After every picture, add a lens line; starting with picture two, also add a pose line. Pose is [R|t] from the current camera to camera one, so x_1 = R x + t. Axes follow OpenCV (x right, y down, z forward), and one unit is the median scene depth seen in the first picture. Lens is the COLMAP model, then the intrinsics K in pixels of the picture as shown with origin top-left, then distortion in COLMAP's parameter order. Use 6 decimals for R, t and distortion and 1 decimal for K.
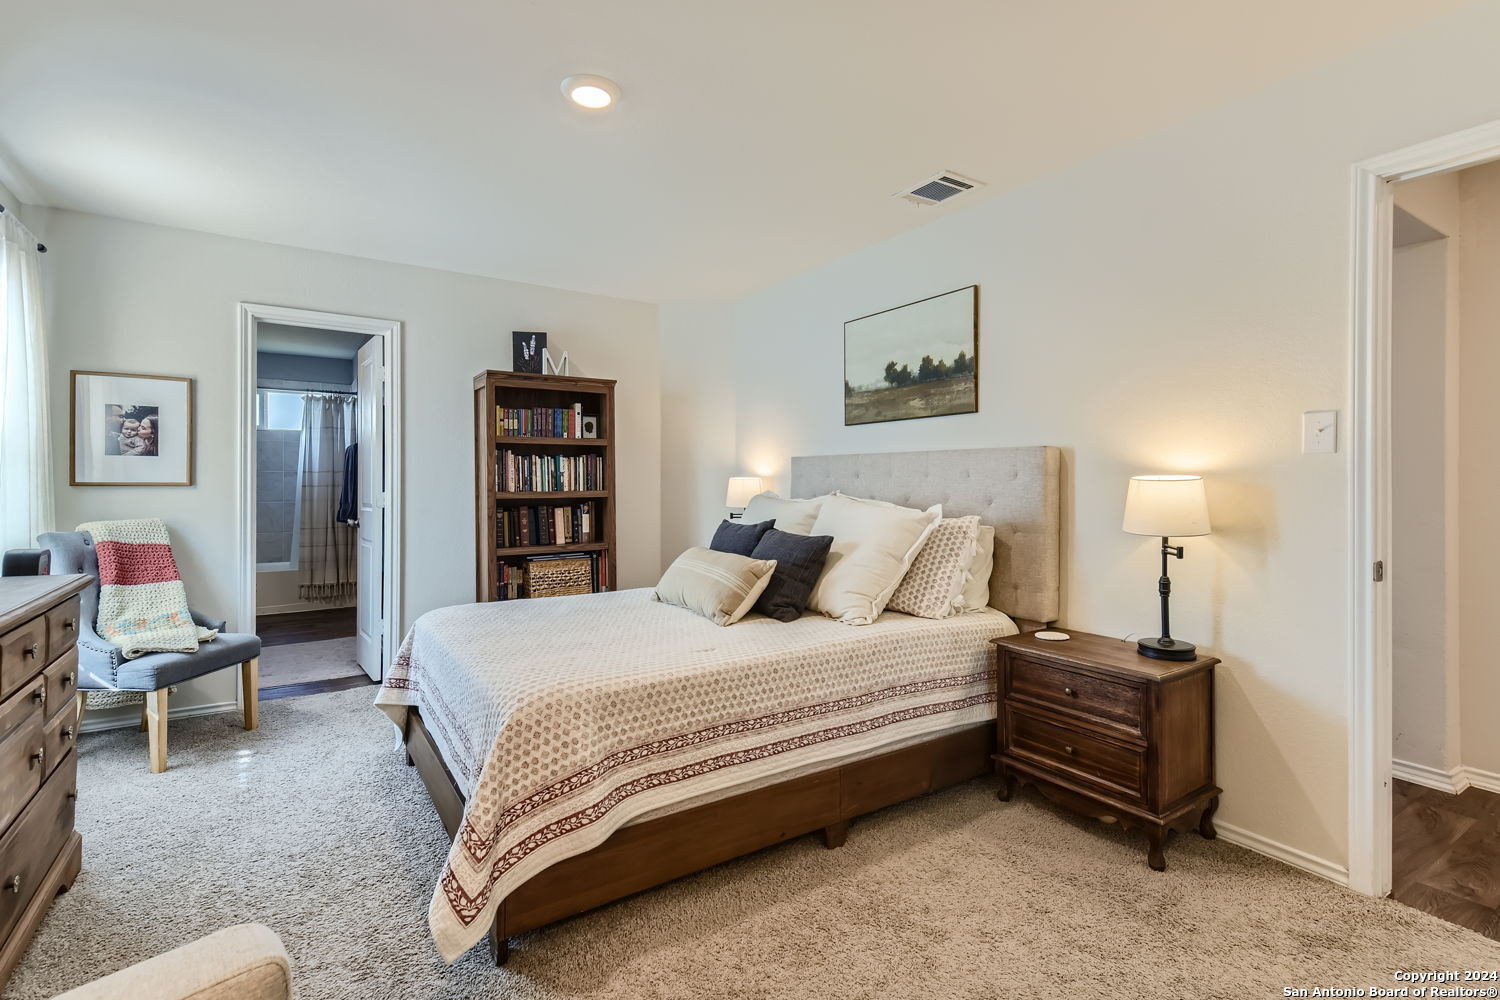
lens RADIAL K [[687.9, 0, 762.6], [0, 687.9, 485.8], [0, 0, 1]] dist [0.002695, 0.001624]
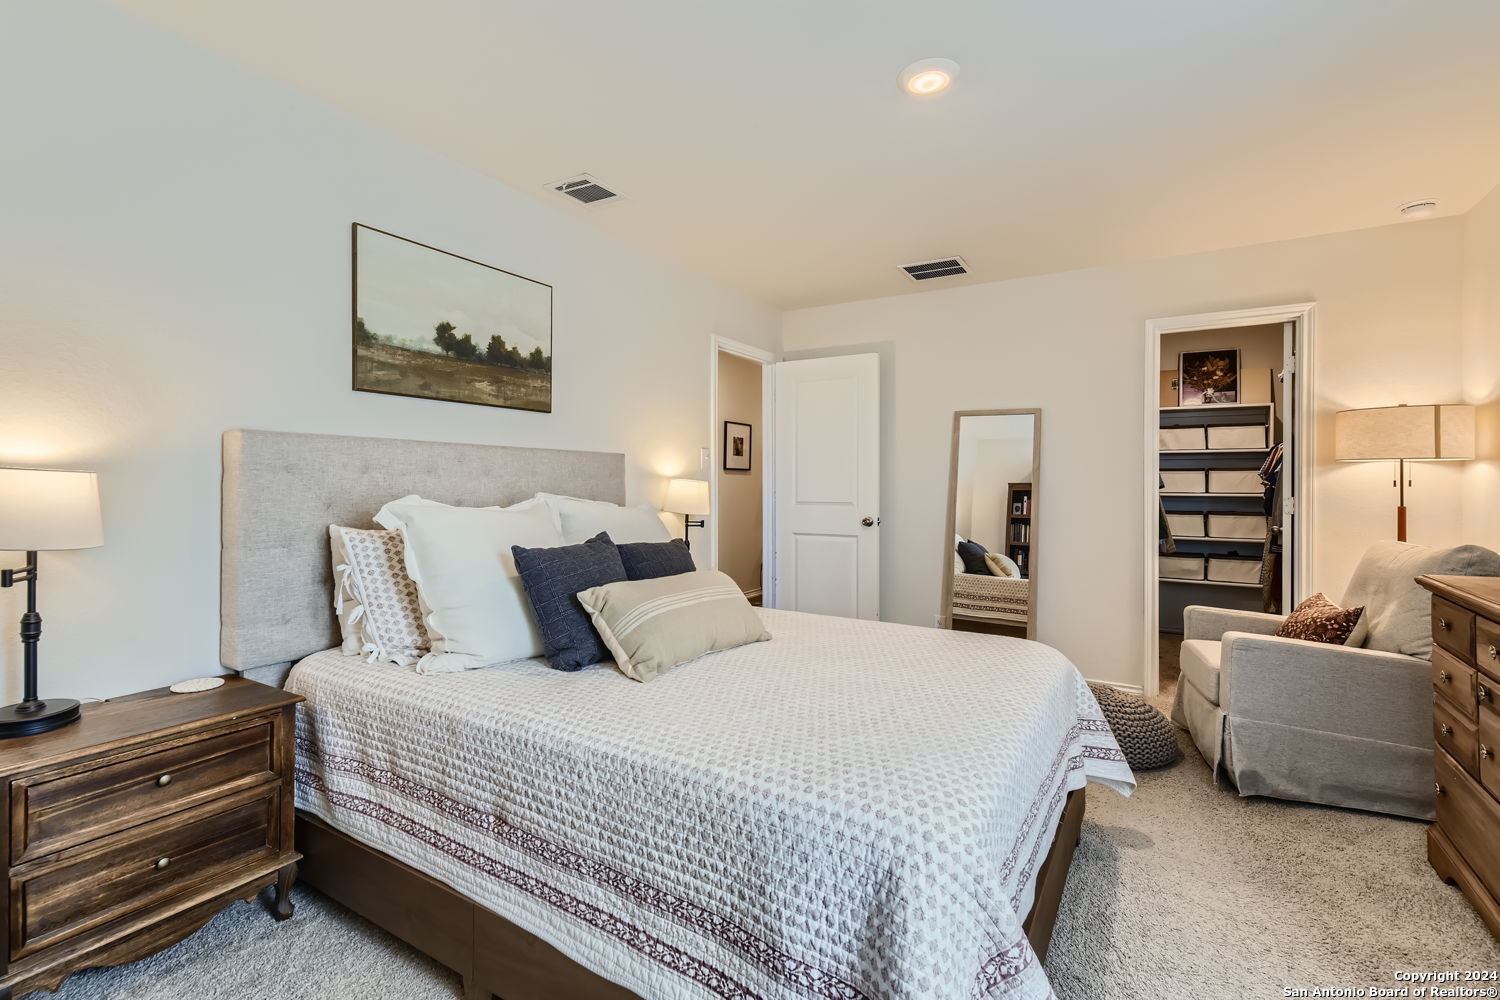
lens RADIAL K [[687.9, 0, 747.6], [0, 687.9, 490.0], [0, 0, 1]] dist [0.002695, 0.001624]
pose [[-0.420379, -0.004485, 0.907338, -0.549851], [0.007373, 0.999938, 0.008359, -0.000411], [-0.907319, 0.010204, -0.420320, 0.882217]]
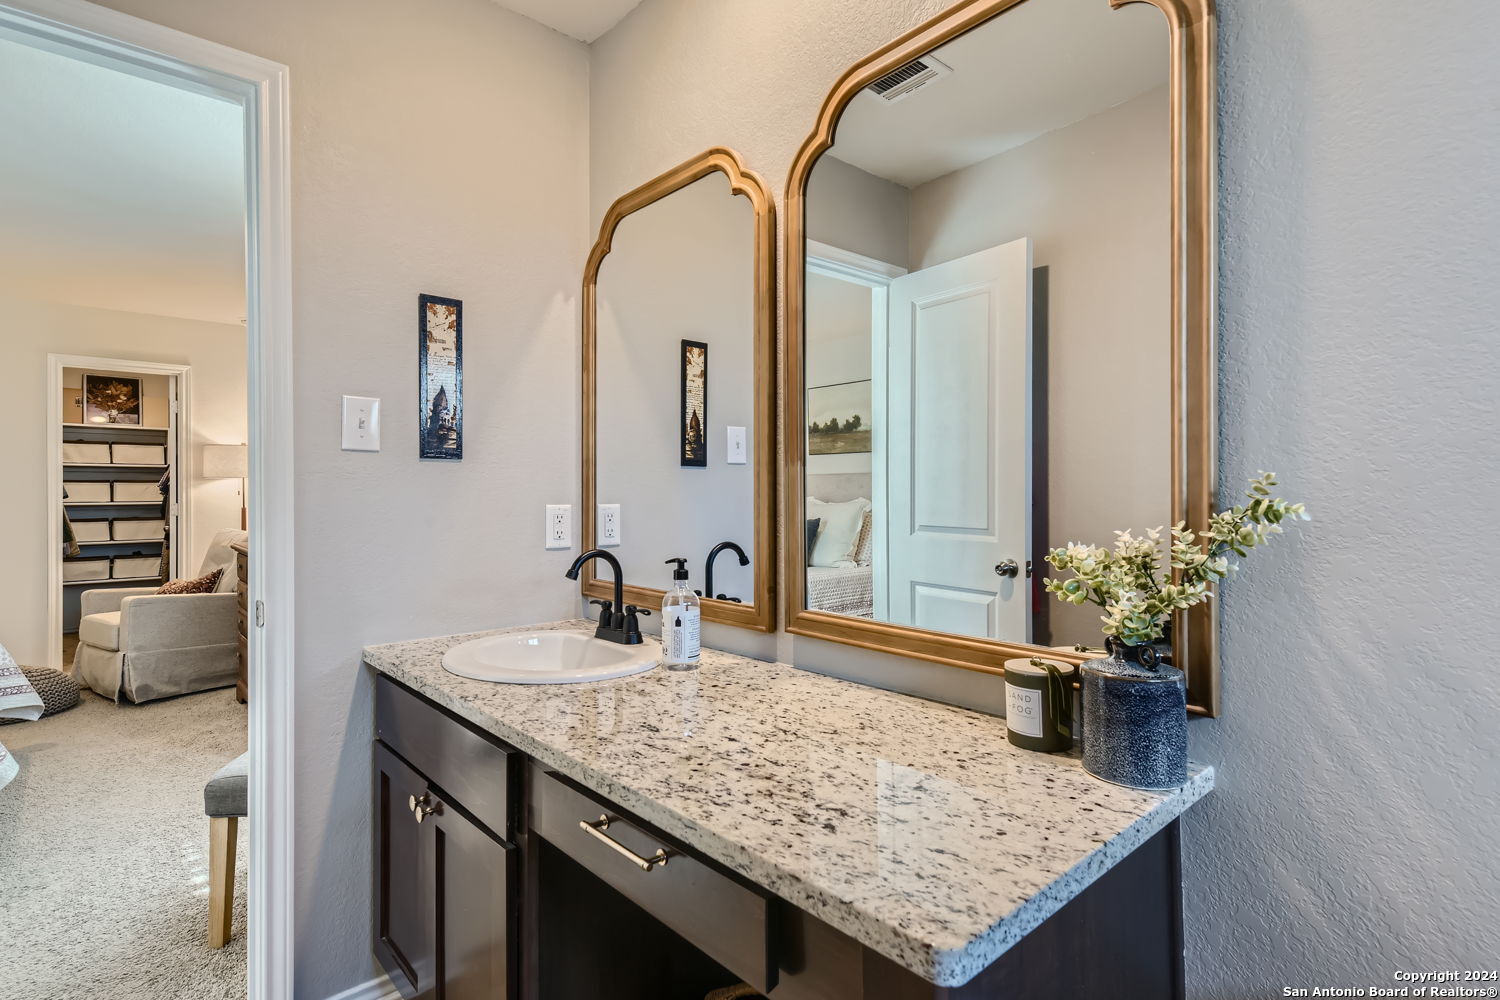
lens RADIAL K [[738.9, 0, 738.3], [0, 738.9, 498.6], [0, 0, 1]] dist [0.011223, -0.001510]
pose [[-0.989306, 0.007051, -0.145683, -0.775255], [0.005950, 0.999950, 0.007993, 0.007822], [0.145733, 0.007041, -0.989299, 1.235965]]
